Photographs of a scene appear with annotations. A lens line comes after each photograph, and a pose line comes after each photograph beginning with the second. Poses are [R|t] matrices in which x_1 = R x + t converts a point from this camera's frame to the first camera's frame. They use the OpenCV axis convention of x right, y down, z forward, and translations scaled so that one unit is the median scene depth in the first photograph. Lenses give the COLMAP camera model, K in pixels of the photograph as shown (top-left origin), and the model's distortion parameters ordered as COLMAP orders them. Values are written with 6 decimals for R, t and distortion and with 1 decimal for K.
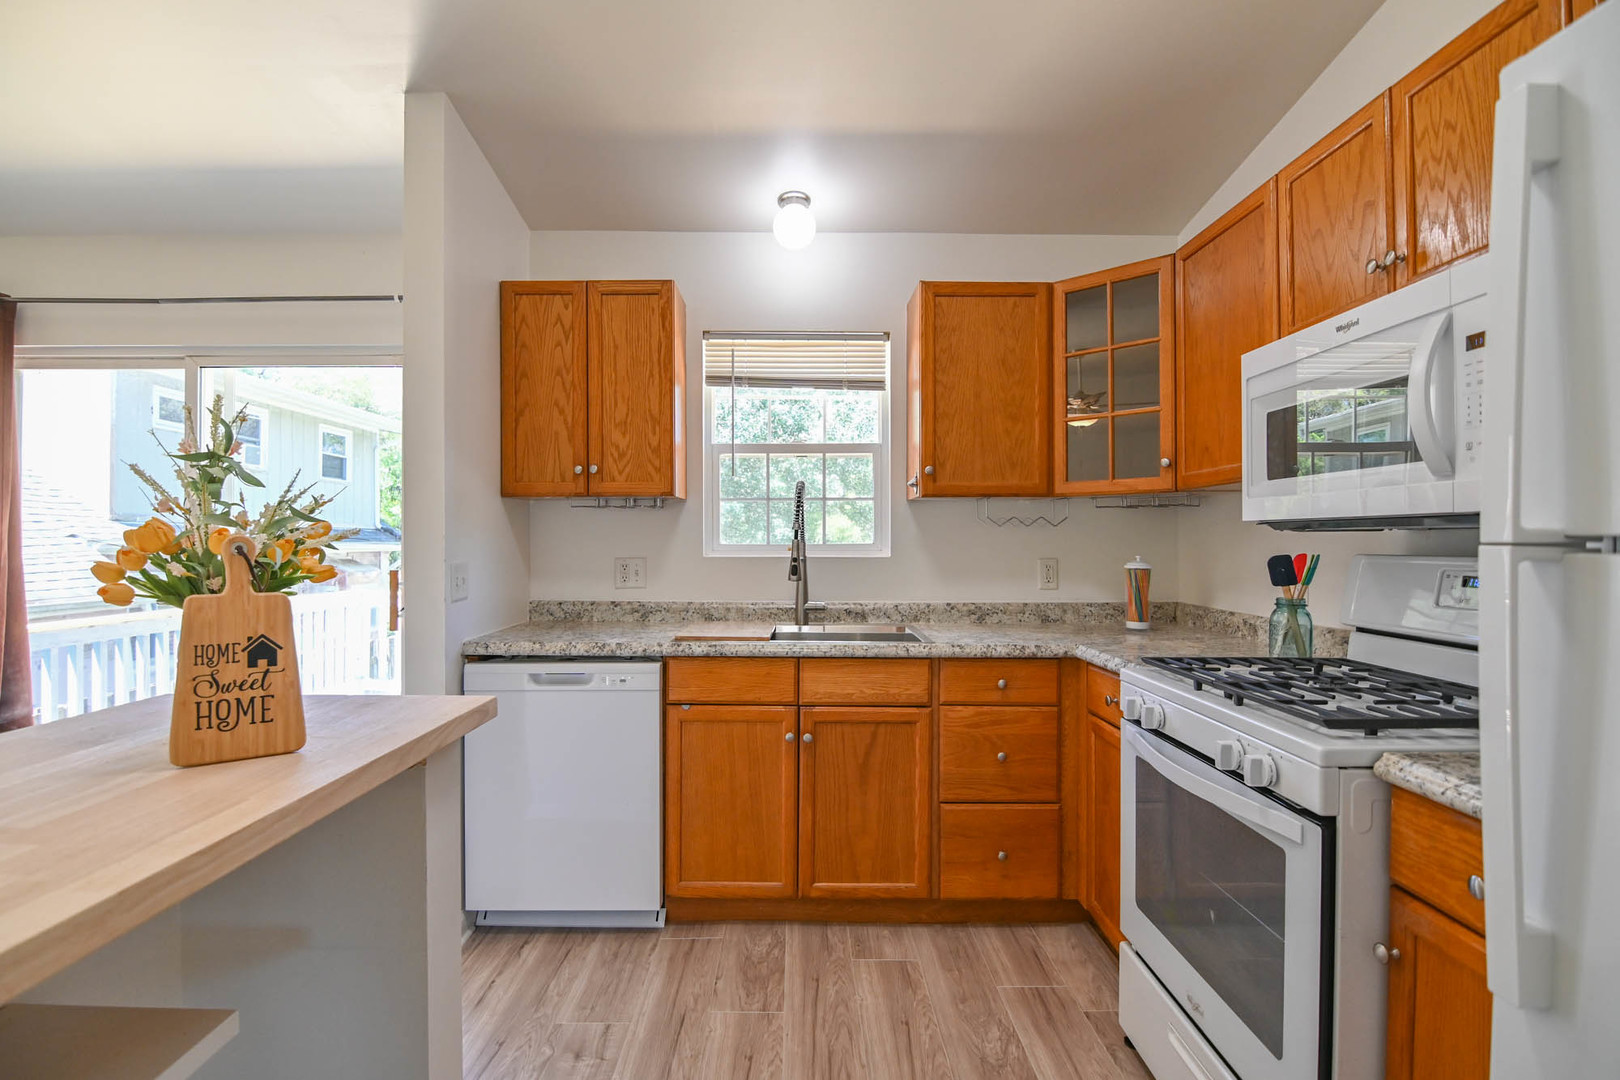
lens RADIAL K [[783.3, 0, 795.4], [0, 783.3, 536.4], [0, 0, 1]] dist [-0.002993, -0.010493]
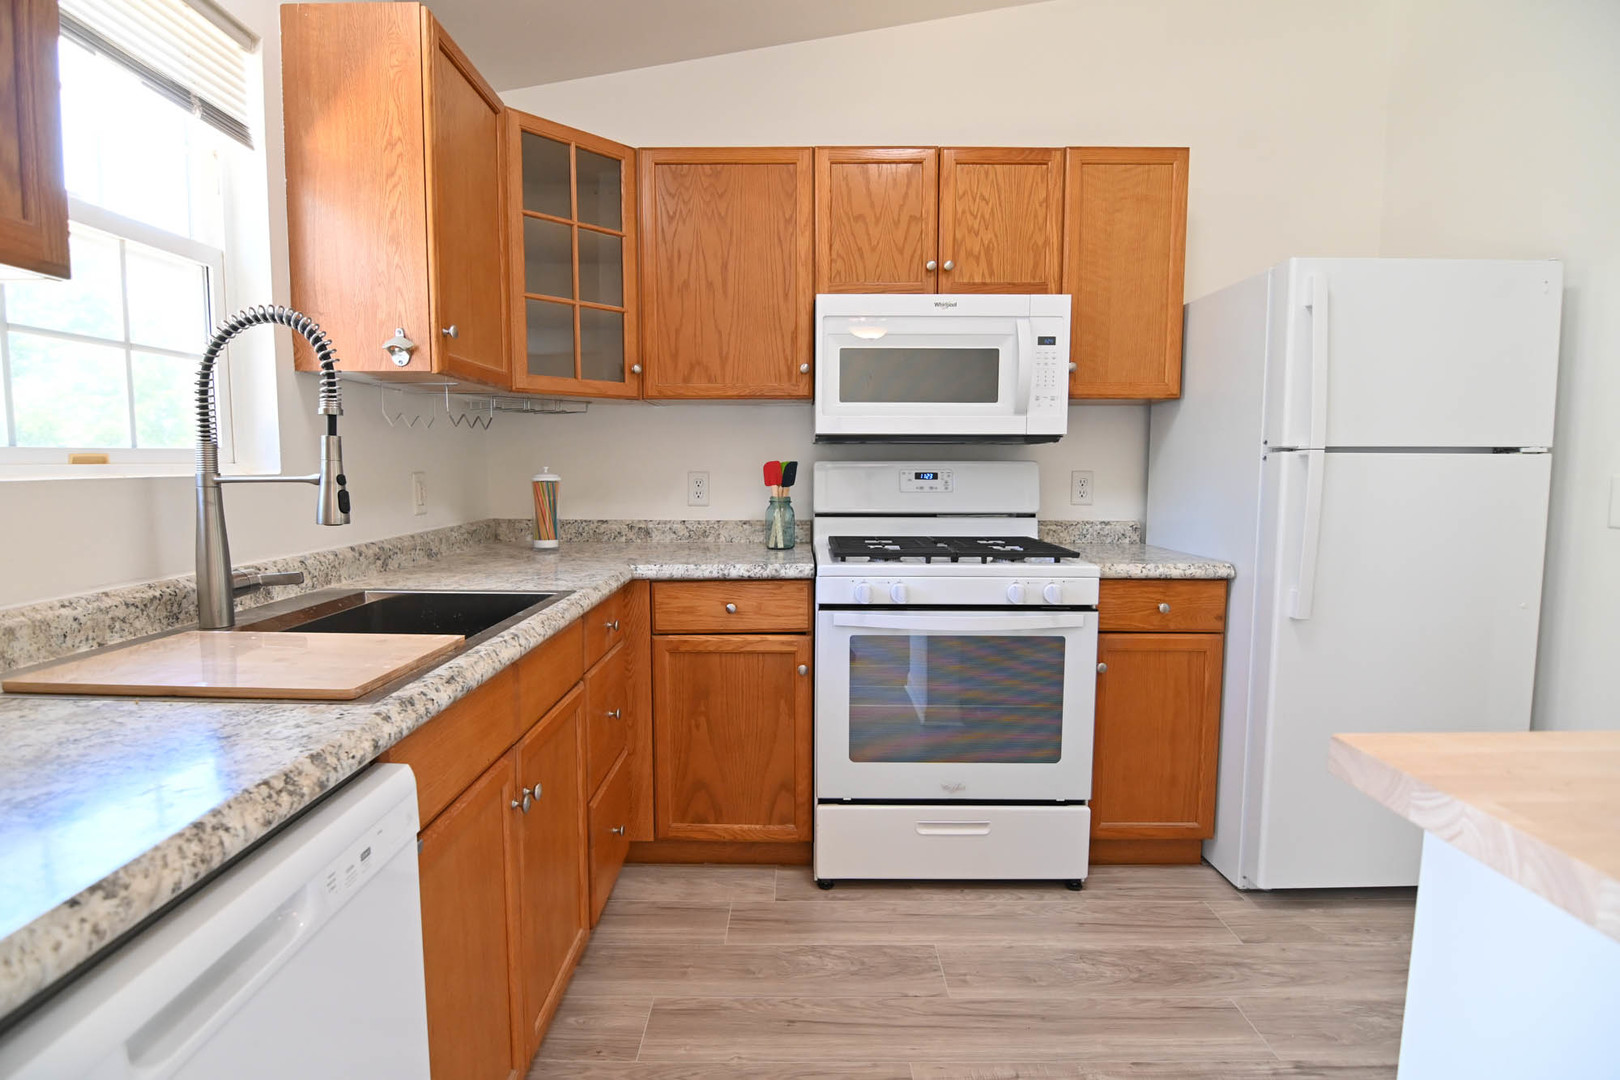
lens RADIAL K [[791.3, 0, 789.6], [0, 791.3, 539.5], [0, 0, 1]] dist [-0.010699, -0.009511]
pose [[0.005039, -0.097512, 0.995222, -0.525258], [-0.007905, 0.995199, 0.097549, 0.019742], [-0.999956, -0.008359, 0.004244, 0.808645]]
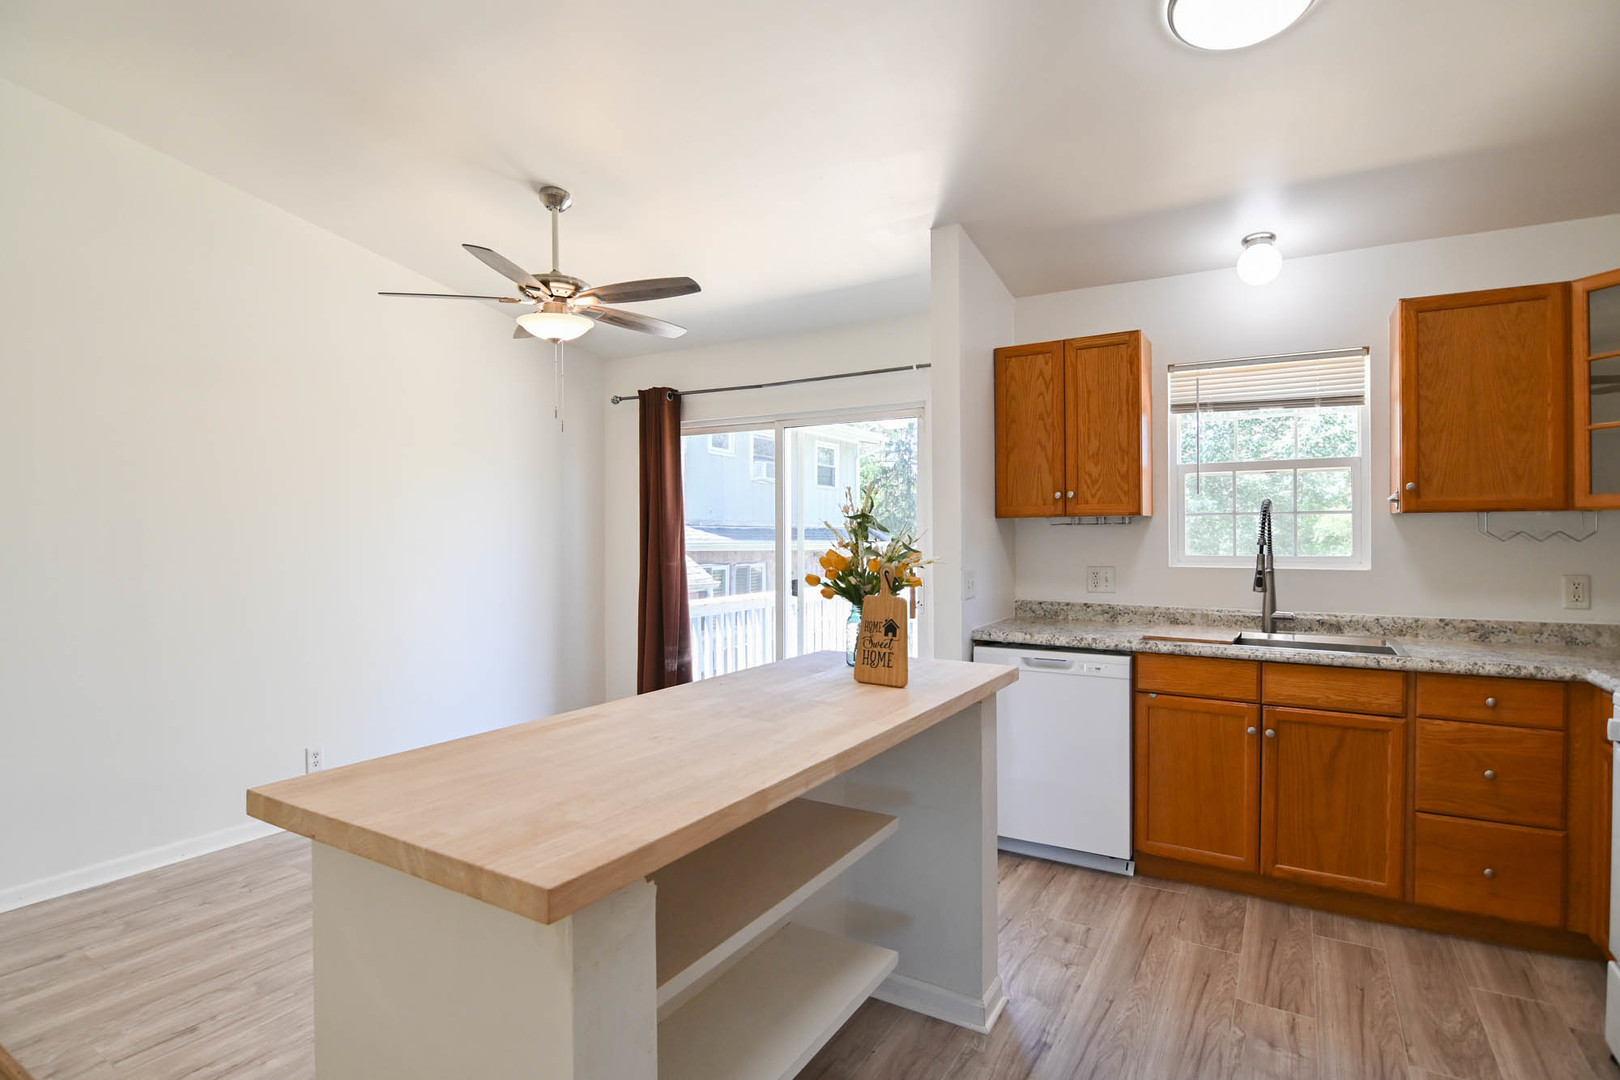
lens RADIAL K [[812.4, 0, 801.6], [0, 812.4, 537.9], [0, 0, 1]] dist [-0.000643, -0.012947]
pose [[0.855891, -0.000478, -0.517156, 0.041691], [0.006075, 0.999940, 0.009131, -0.035971], [0.517121, -0.010957, 0.855842, -0.329773]]
